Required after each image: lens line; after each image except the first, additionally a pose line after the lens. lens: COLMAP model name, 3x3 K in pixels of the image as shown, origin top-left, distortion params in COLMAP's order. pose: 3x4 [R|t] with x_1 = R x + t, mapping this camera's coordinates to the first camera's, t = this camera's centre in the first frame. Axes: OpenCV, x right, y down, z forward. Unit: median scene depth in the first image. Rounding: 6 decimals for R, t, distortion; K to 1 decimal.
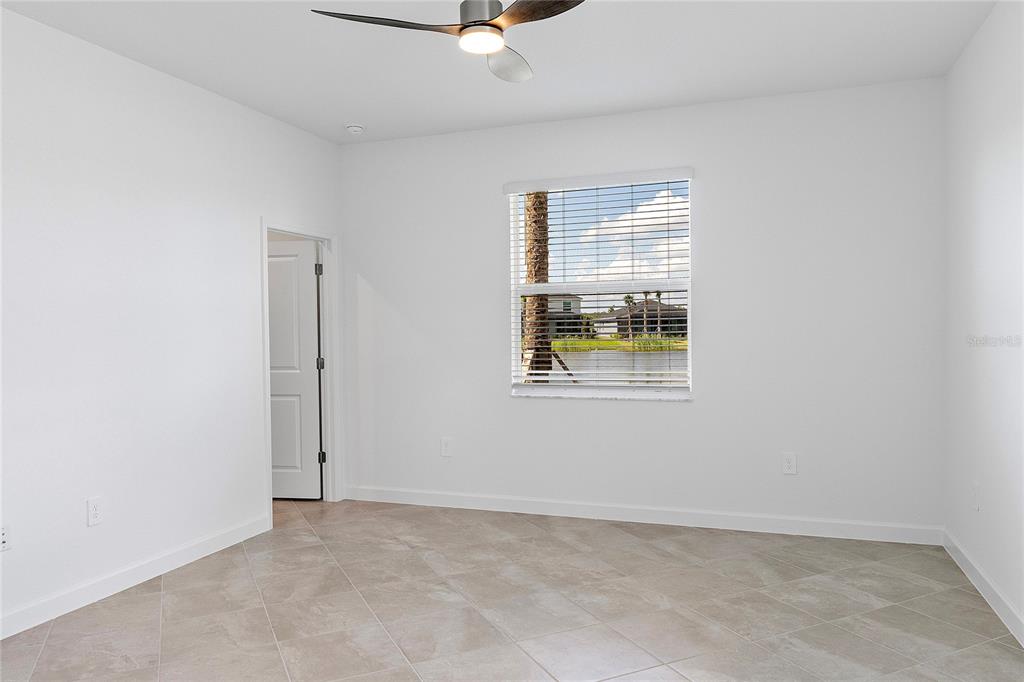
lens RADIAL K [[730.0, 0, 512.0], [0, 730.0, 341.0], [0, 0, 1]] dist [0.004207, -0.000168]
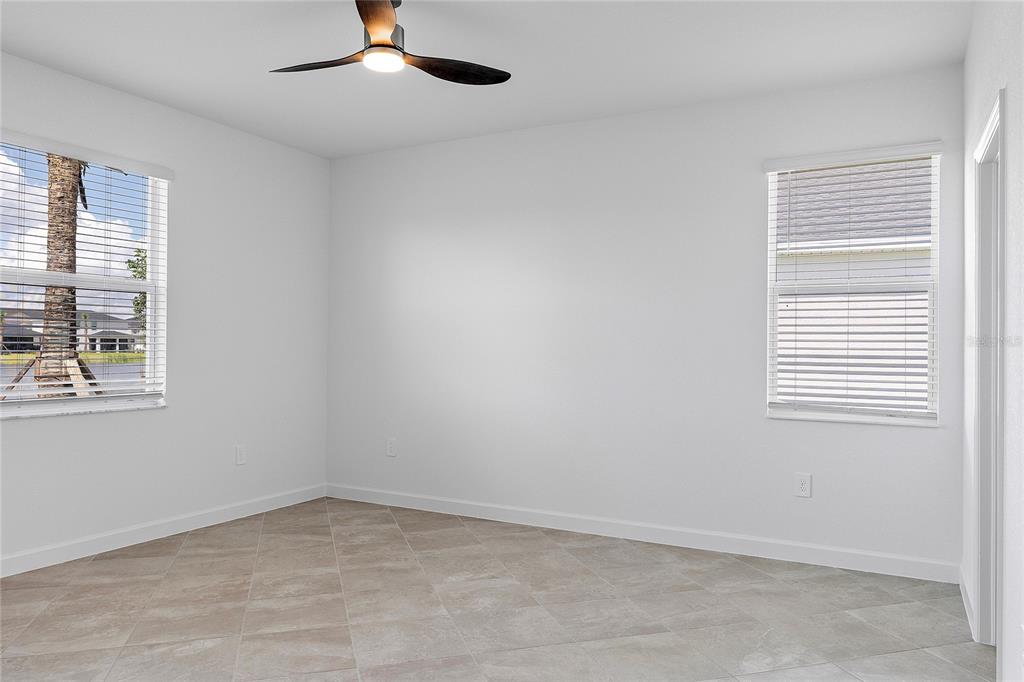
lens RADIAL K [[730.0, 0, 512.0], [0, 730.0, 341.0], [0, 0, 1]] dist [0.004207, -0.000168]
pose [[0.146323, 0.022917, 0.988971, -0.768737], [0.007849, 0.999673, -0.024326, 0.023829], [-0.989206, 0.011322, 0.146095, 0.464139]]
